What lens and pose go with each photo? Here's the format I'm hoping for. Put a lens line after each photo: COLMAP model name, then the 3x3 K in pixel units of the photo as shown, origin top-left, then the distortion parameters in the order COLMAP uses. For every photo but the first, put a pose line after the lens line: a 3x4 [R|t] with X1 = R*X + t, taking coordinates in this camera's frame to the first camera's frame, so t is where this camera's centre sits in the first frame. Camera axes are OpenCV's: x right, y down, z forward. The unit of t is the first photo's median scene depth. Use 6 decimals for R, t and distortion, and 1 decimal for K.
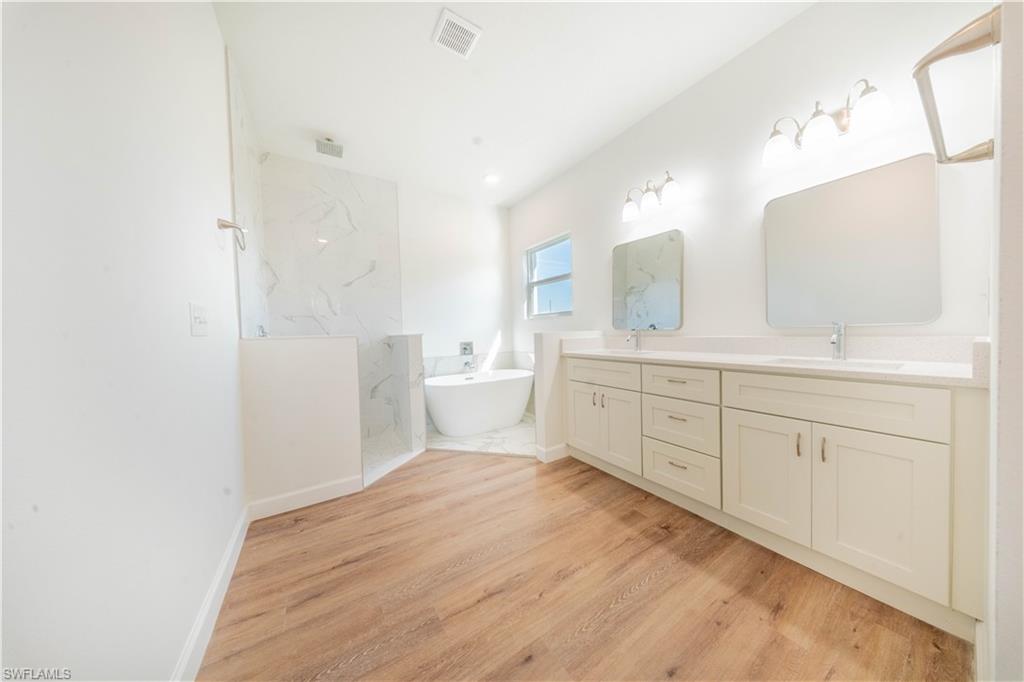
lens RADIAL K [[307.4, 0, 515.6], [0, 307.4, 339.0], [0, 0, 1]] dist [-0.001475, -0.001106]
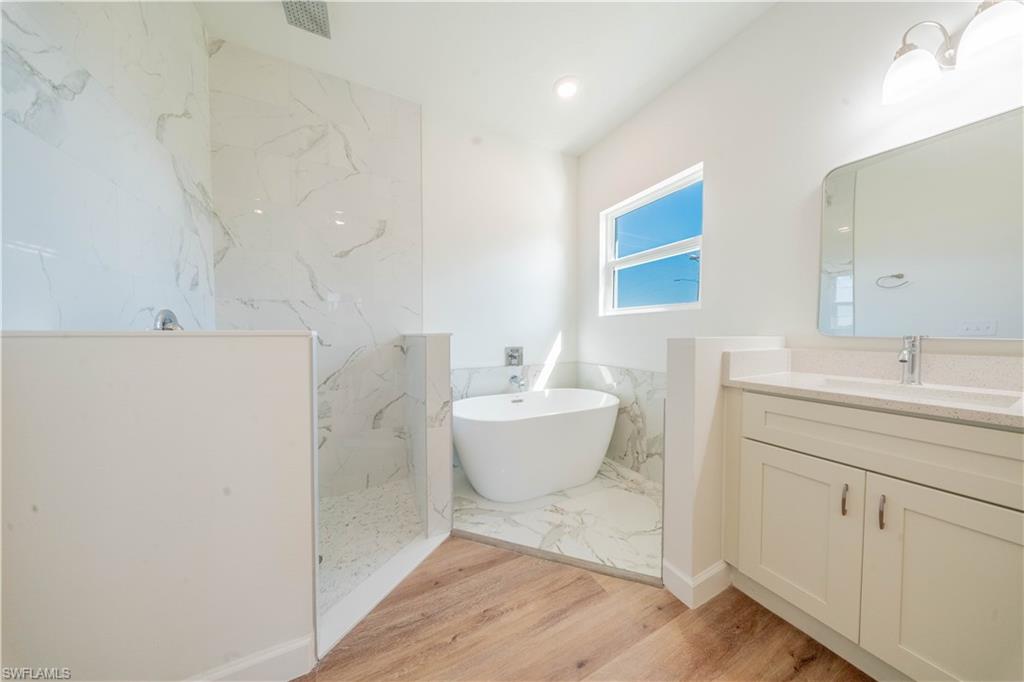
lens RADIAL K [[307.4, 0, 512.6], [0, 307.4, 345.0], [0, 0, 1]] dist [-0.001475, -0.001106]
pose [[0.994344, 0.038453, -0.098997, -0.090323], [-0.038130, 0.999260, 0.005150, 0.001786], [0.099122, -0.001346, 0.995074, 0.302703]]
